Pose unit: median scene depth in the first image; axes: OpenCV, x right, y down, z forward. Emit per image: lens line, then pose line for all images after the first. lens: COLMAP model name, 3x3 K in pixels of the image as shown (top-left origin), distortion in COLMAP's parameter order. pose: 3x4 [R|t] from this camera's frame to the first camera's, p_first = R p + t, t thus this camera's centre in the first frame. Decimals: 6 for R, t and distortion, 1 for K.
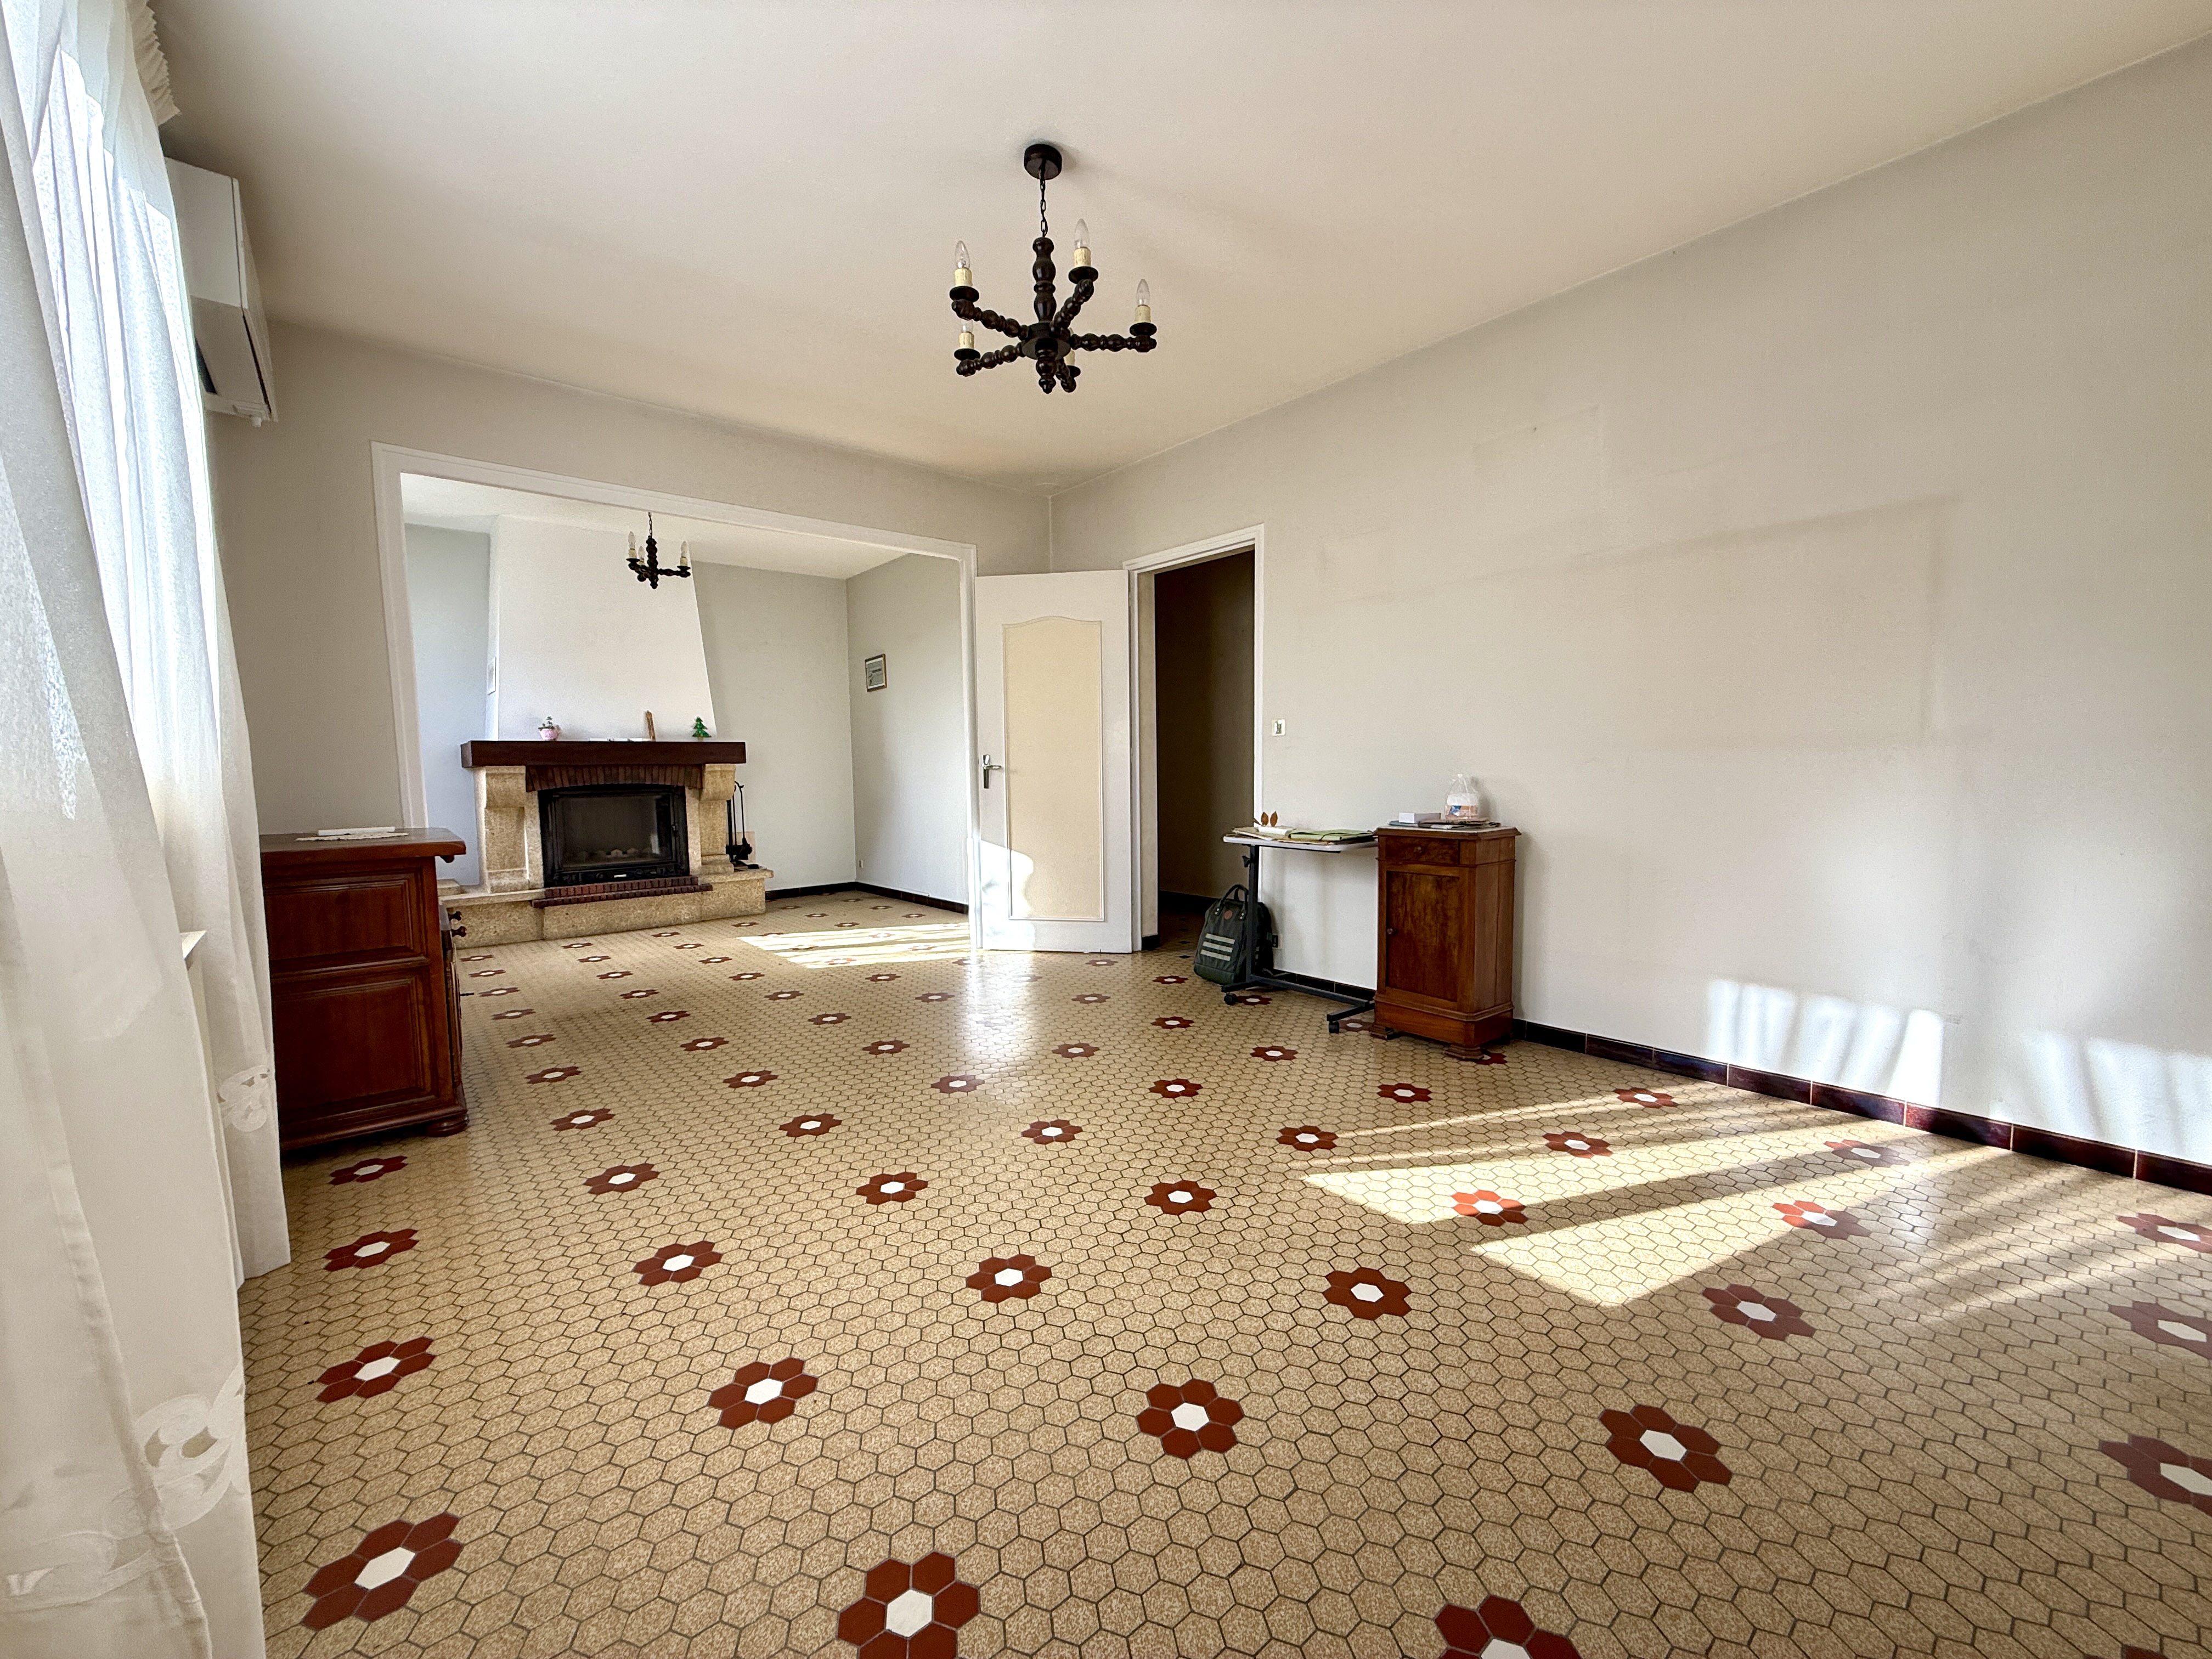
lens RADIAL K [[882.7, 0, 1103.5], [0, 882.7, 833.6], [0, 0, 1]] dist [0.000727, -0.000322]
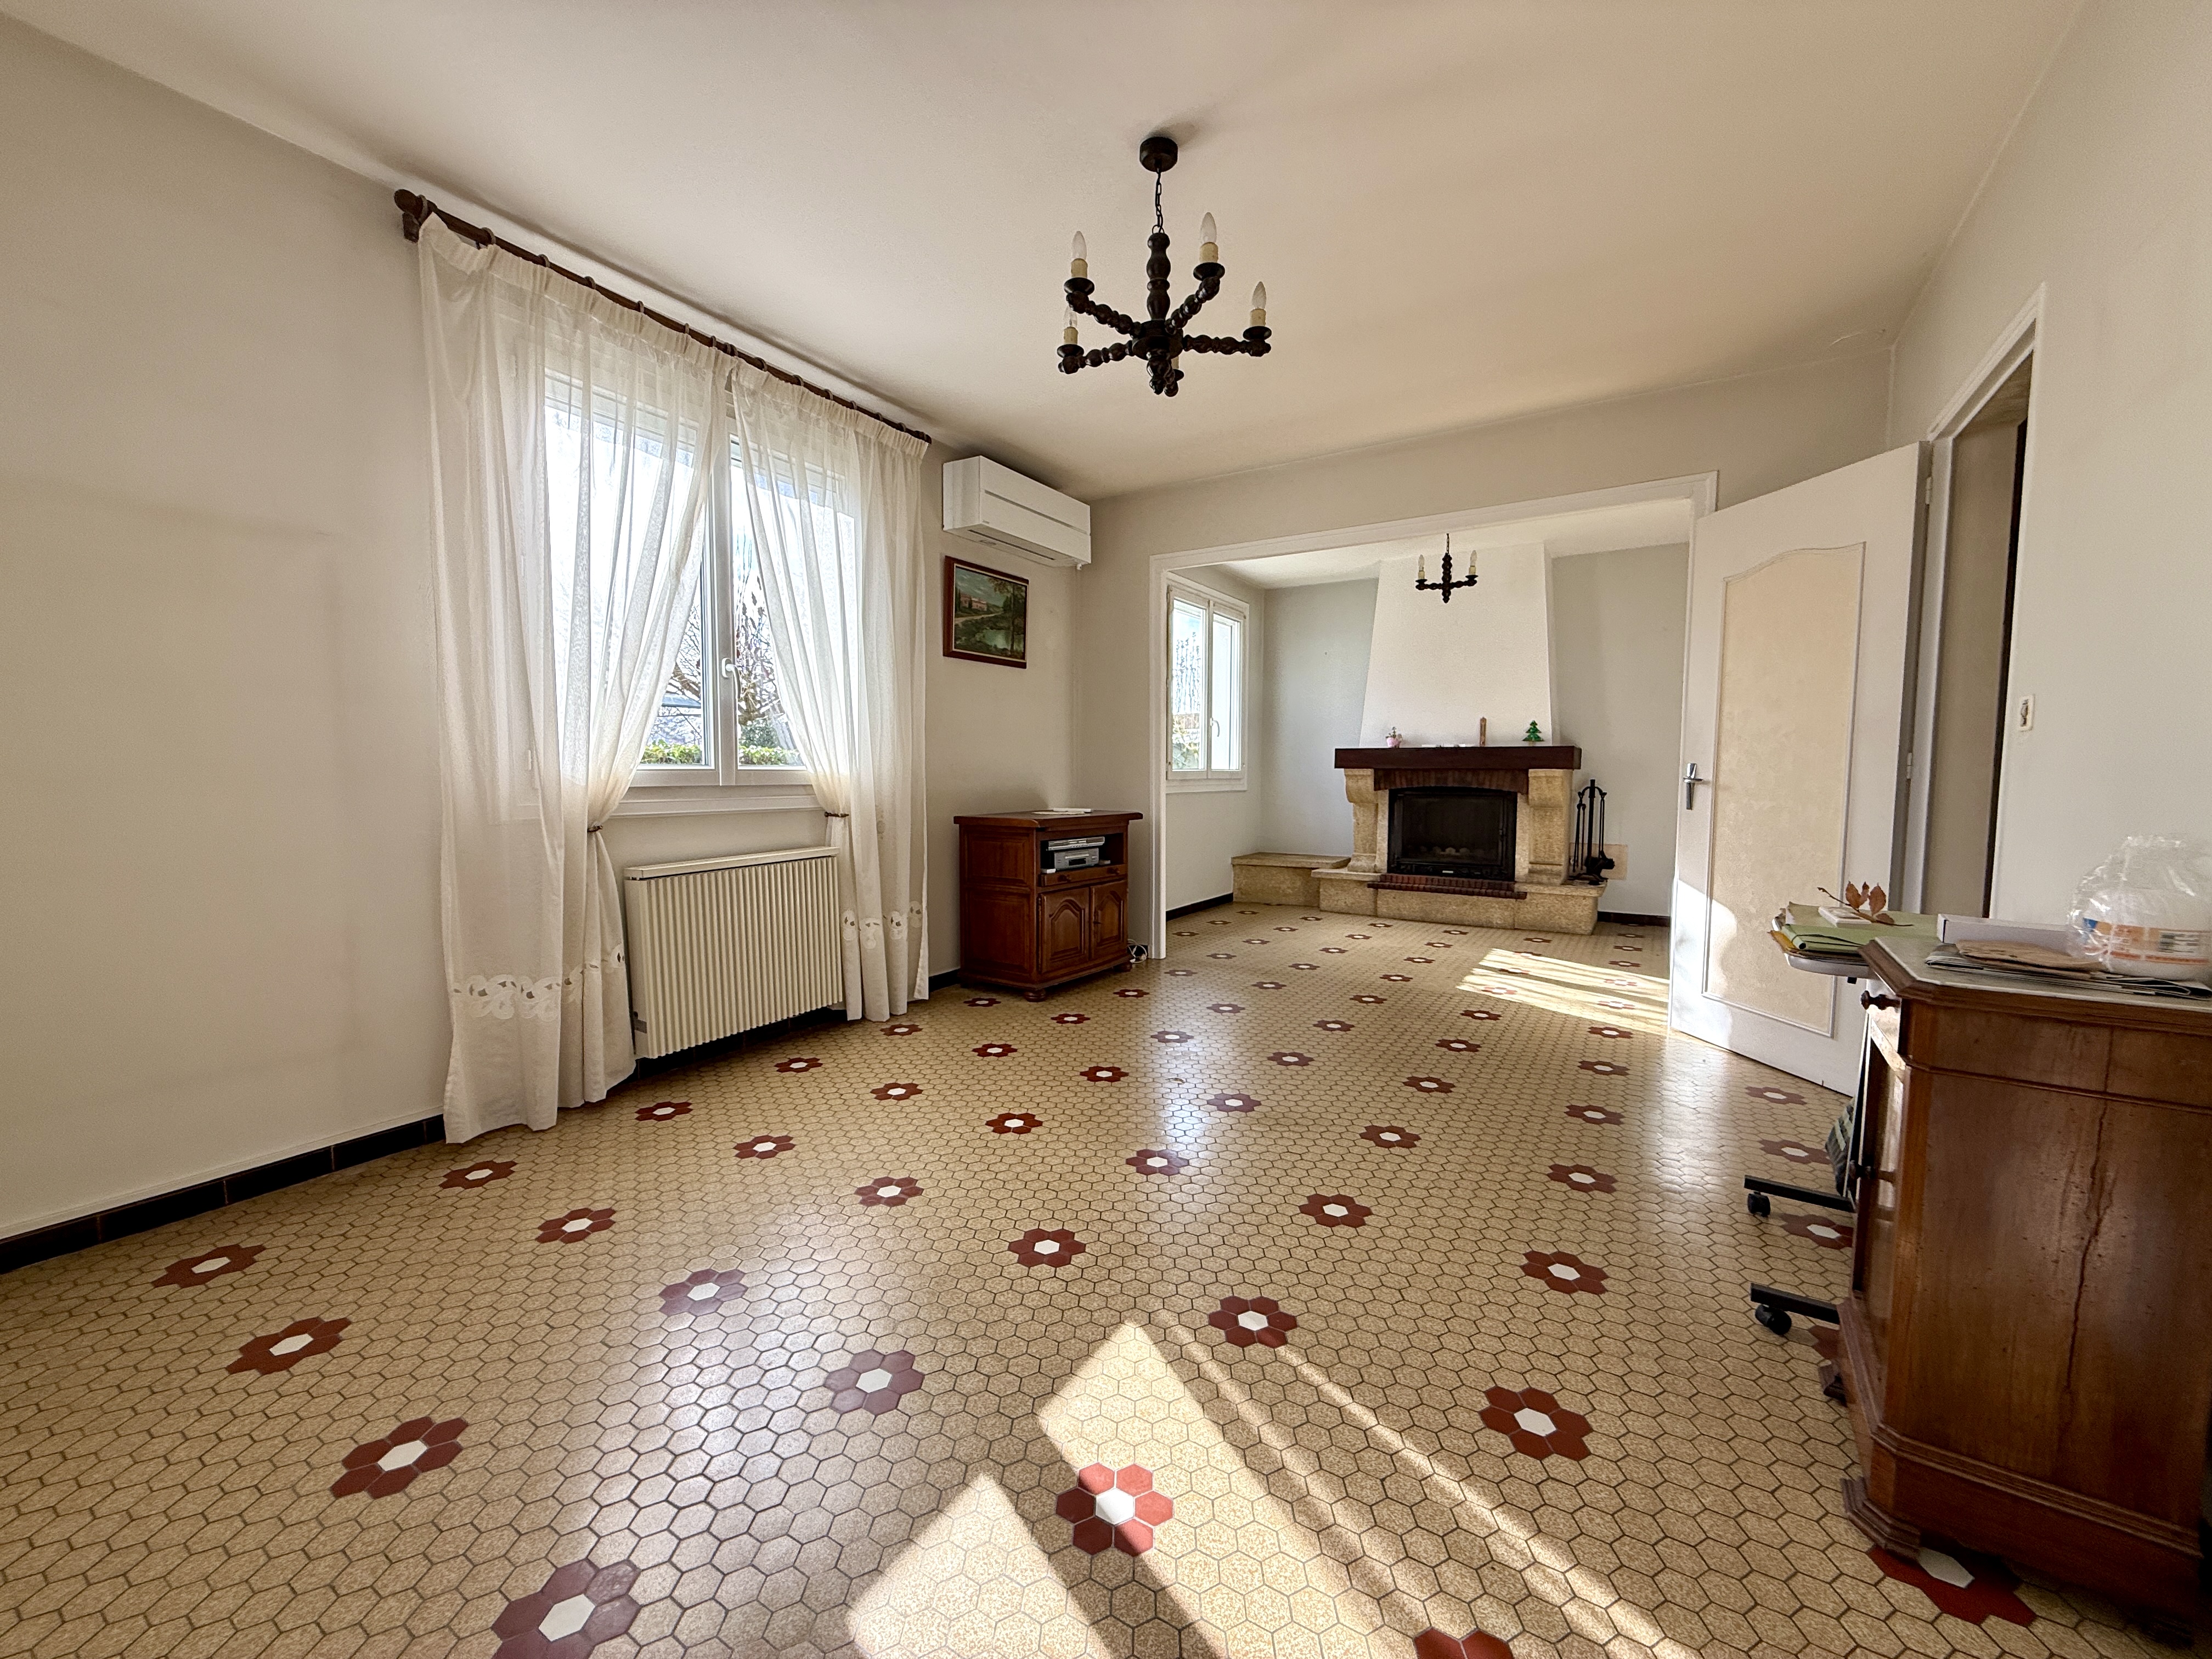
lens RADIAL K [[884.1, 0, 1105.9], [0, 884.1, 831.7], [0, 0, 1]] dist [0.000820, -0.000092]
pose [[0.298251, 0.081834, -0.950973, 0.671868], [-0.081585, 0.994857, 0.060024, -0.060349], [0.950994, 0.059683, 0.303394, 0.525386]]
